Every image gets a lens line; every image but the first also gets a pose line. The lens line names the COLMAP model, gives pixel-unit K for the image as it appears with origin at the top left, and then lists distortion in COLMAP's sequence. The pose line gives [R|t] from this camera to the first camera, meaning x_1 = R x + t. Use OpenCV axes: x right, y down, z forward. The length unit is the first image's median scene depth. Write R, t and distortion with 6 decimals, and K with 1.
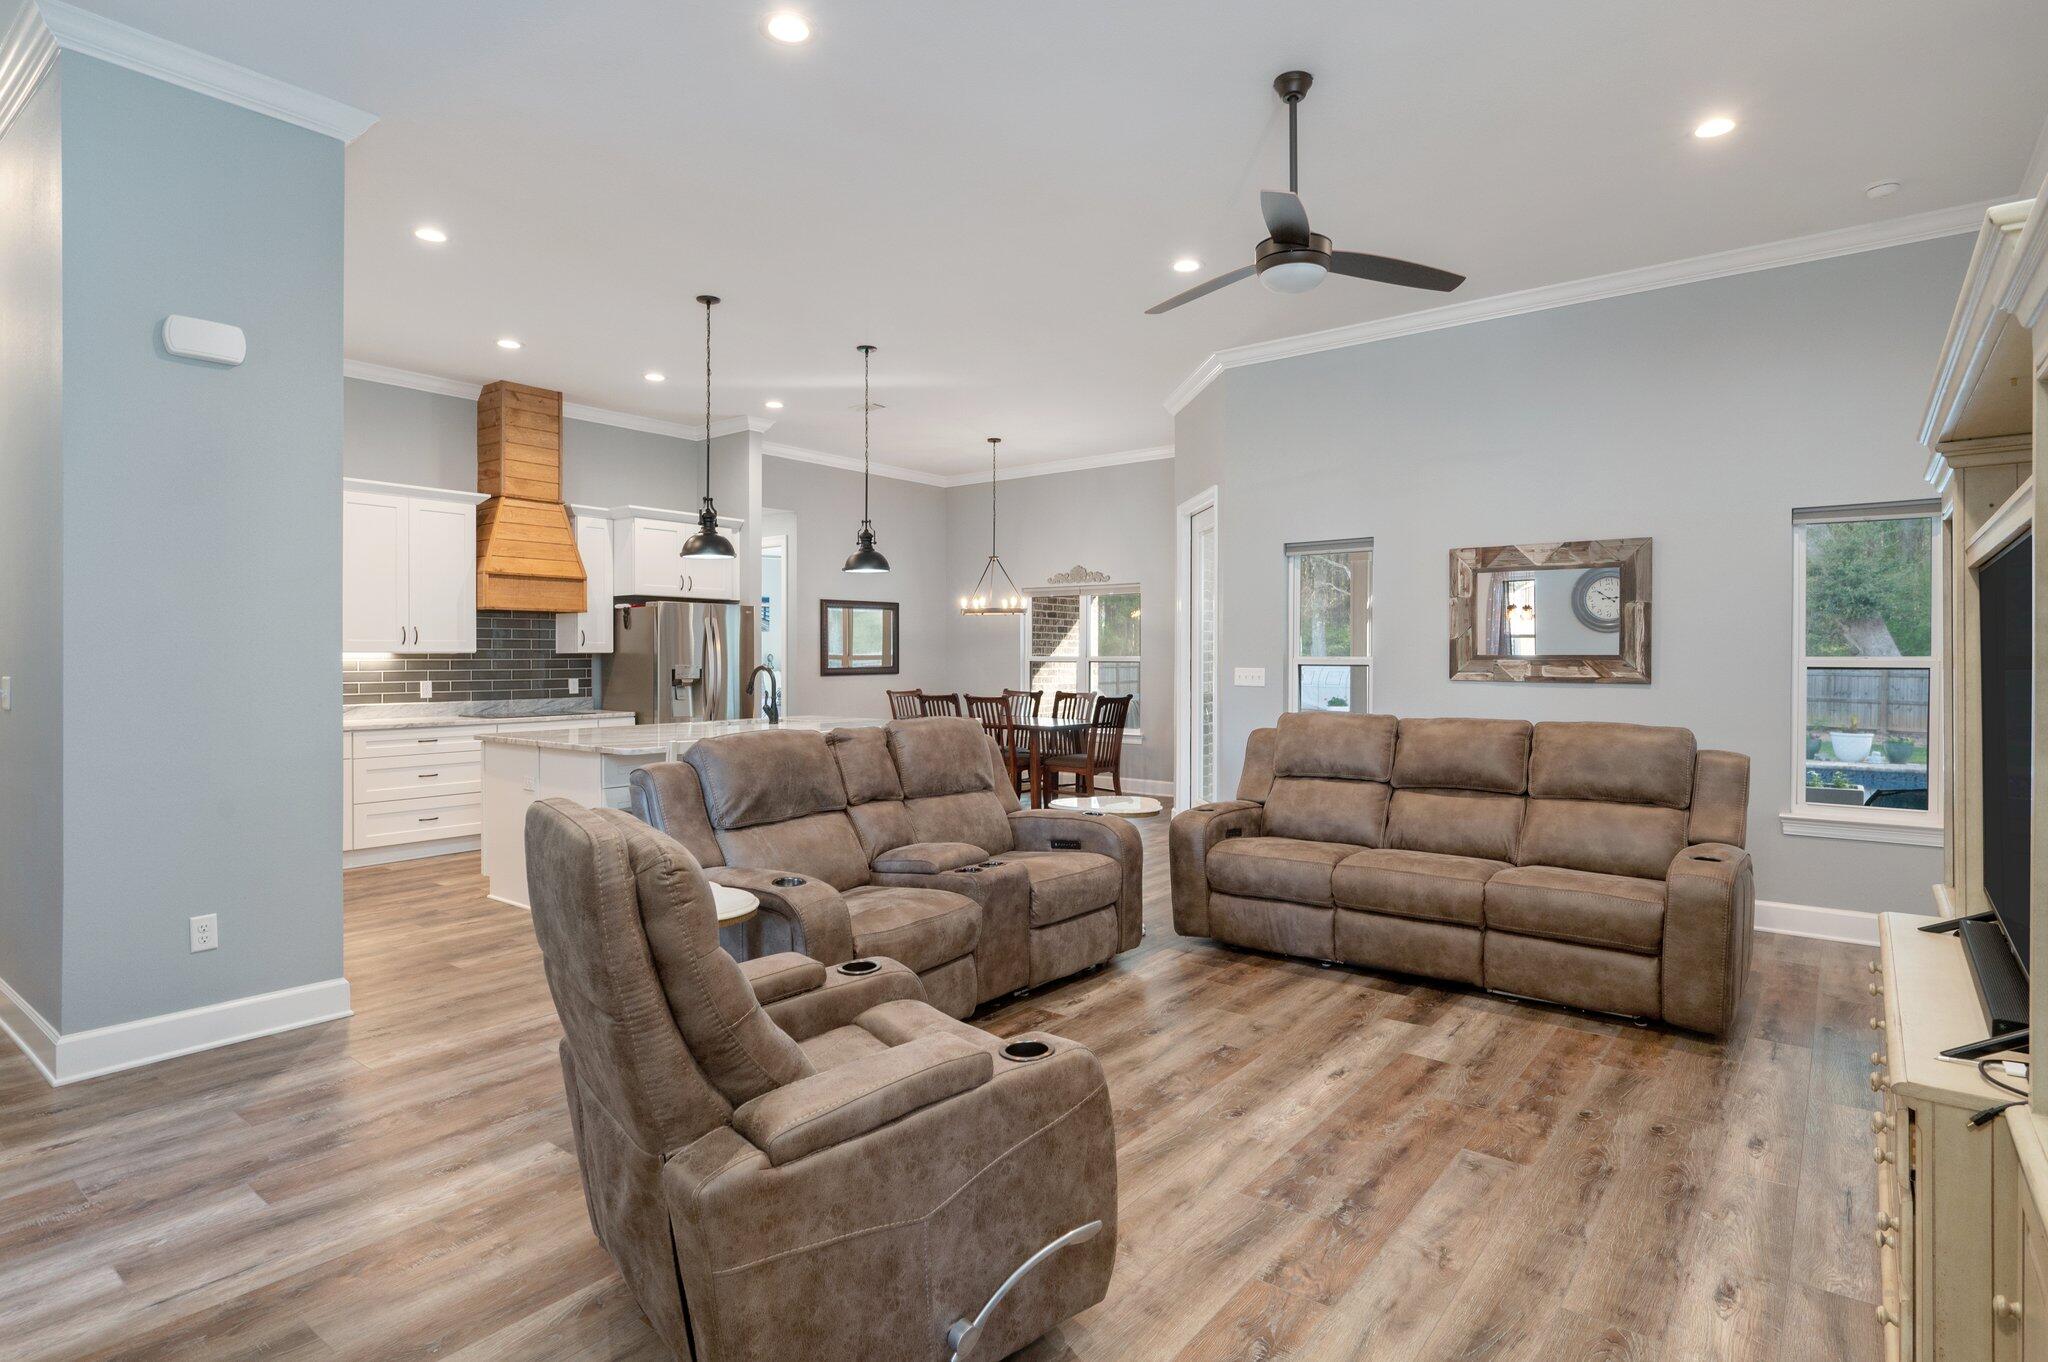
lens RADIAL K [[1067.8, 0, 1037.0], [0, 1067.8, 664.2], [0, 0, 1]] dist [0.020948, -0.000746]
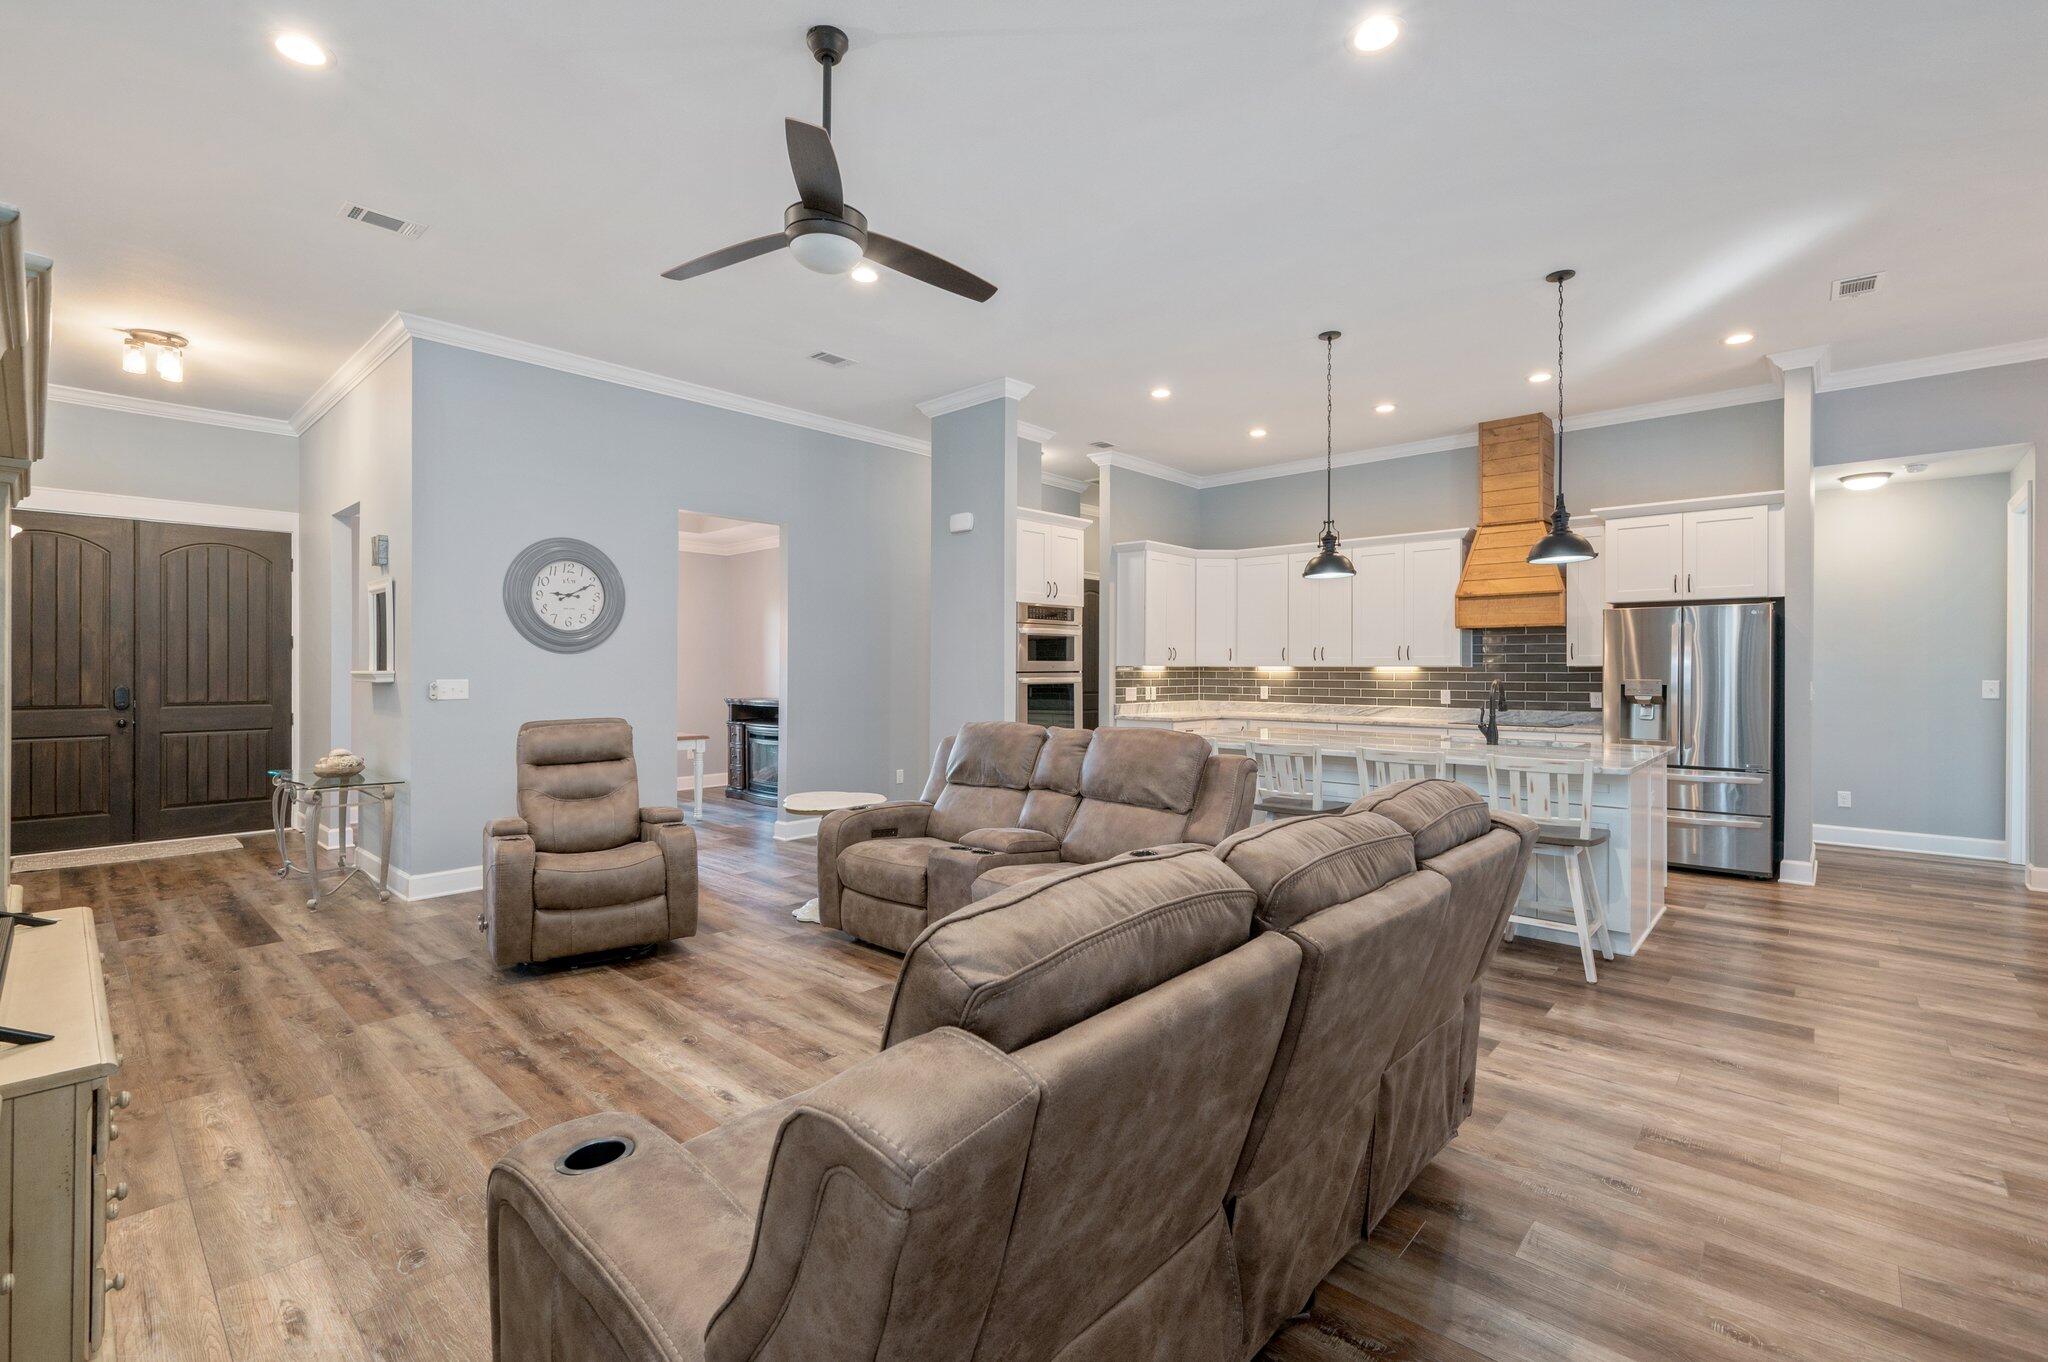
lens RADIAL K [[896.1, 0, 1013.9], [0, 896.1, 674.4], [0, 0, 1]] dist [0.003021, -0.000181]
pose [[-0.096325, 0.002871, -0.995346, 1.046569], [-0.008168, 0.999960, 0.003675, -0.003673], [0.995316, 0.008484, -0.096298, 1.316276]]
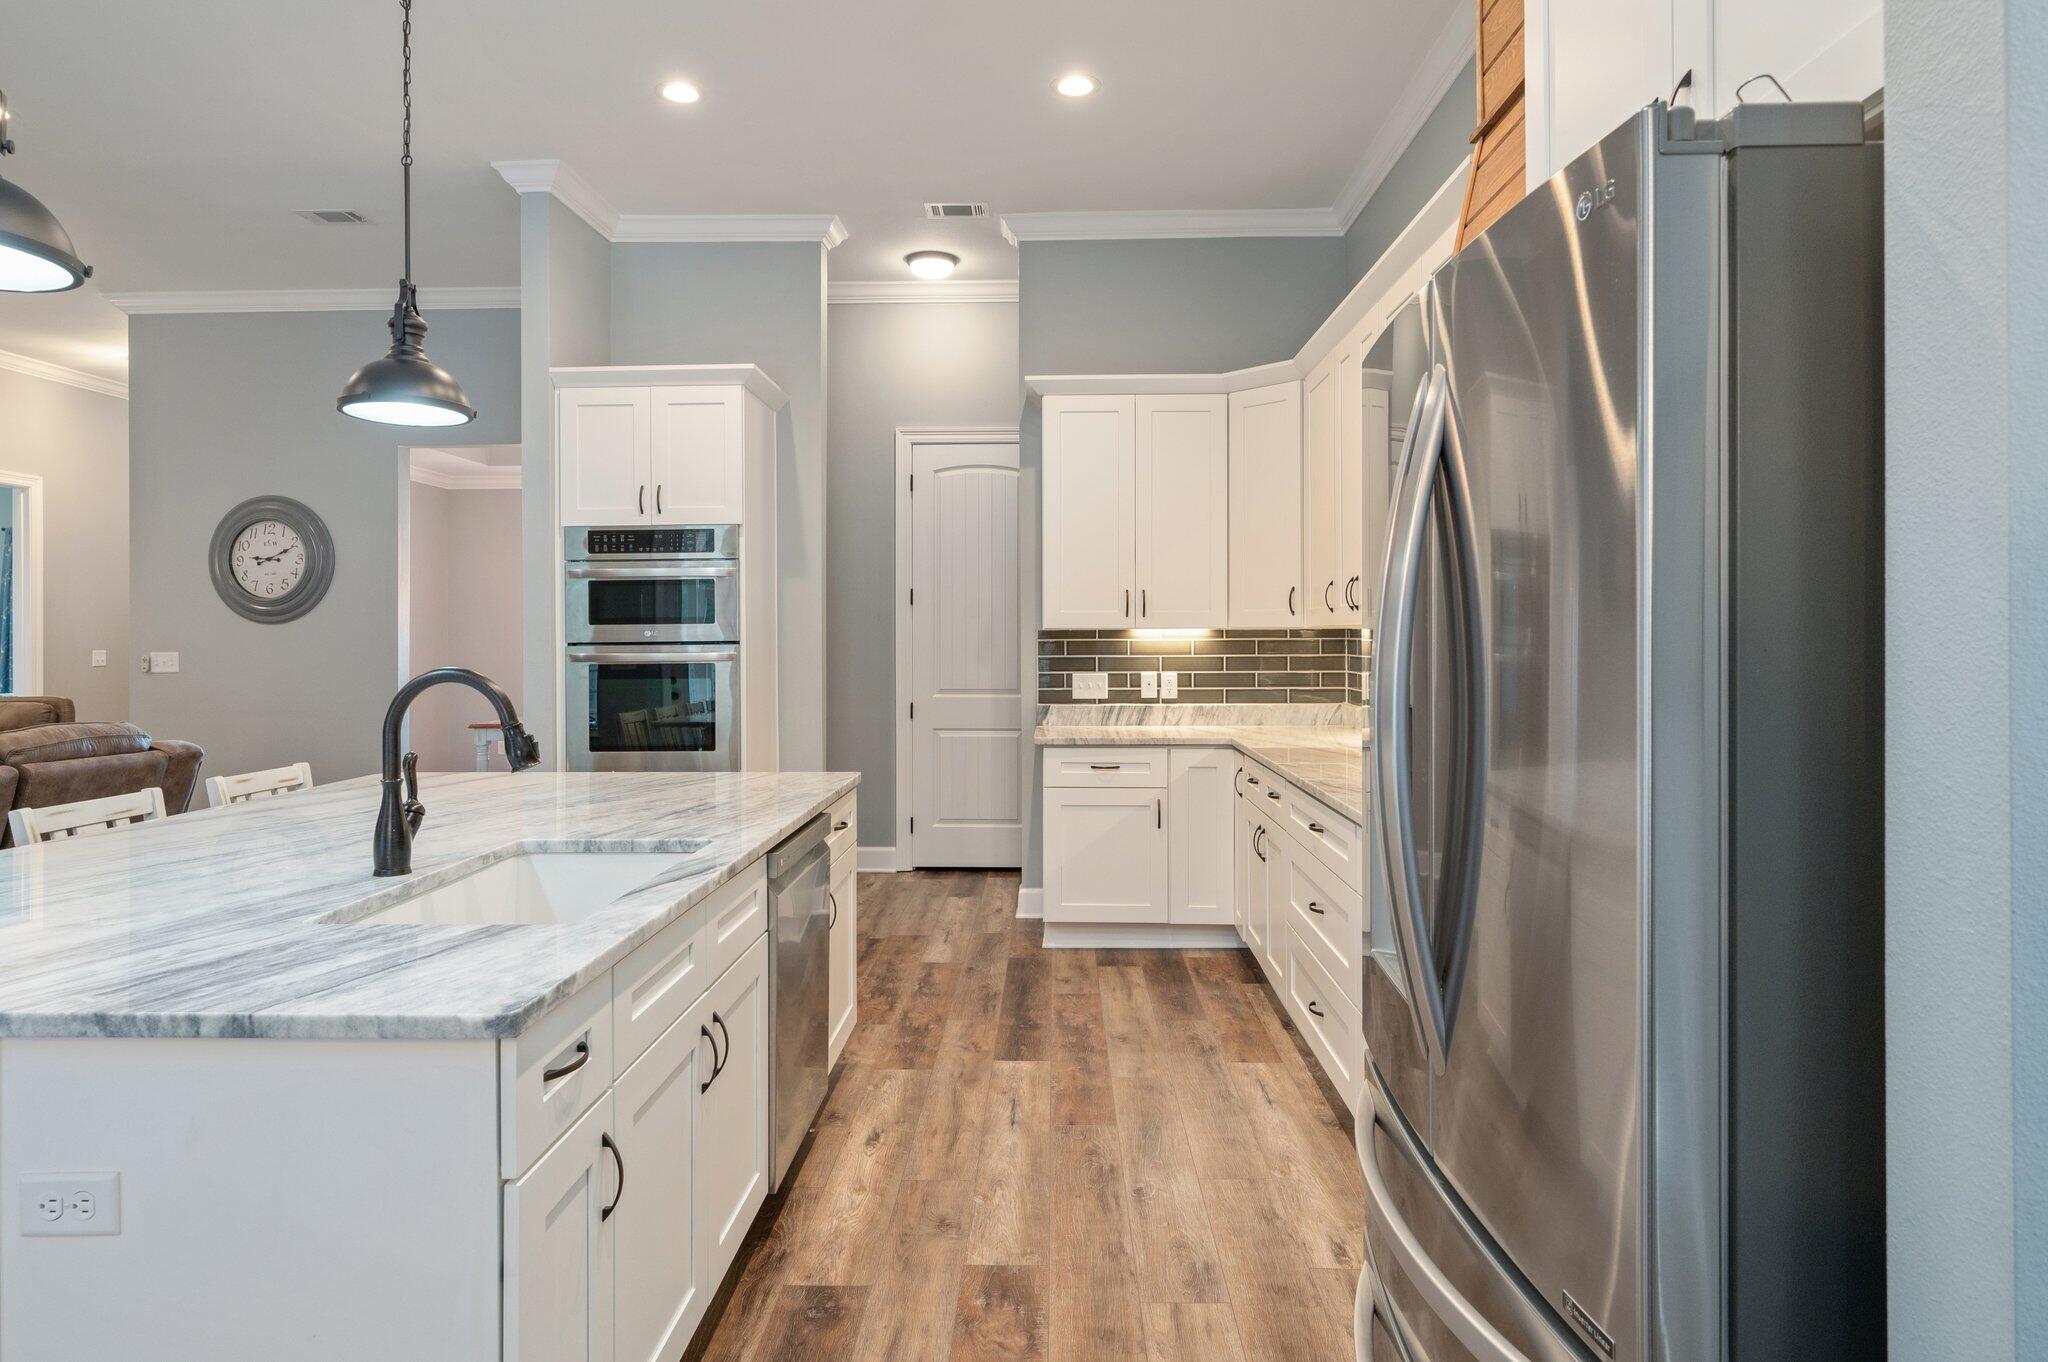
lens RADIAL K [[1178.8, 0, 1020.0], [0, 1178.8, 629.8], [0, 0, 1]] dist [-0.000395, 0.002108]
pose [[-0.817579, -0.001083, -0.575816, -0.402393], [-0.000377, 0.999999, -0.001345, -0.017024], [0.575816, -0.000883, -0.817579, 2.642685]]
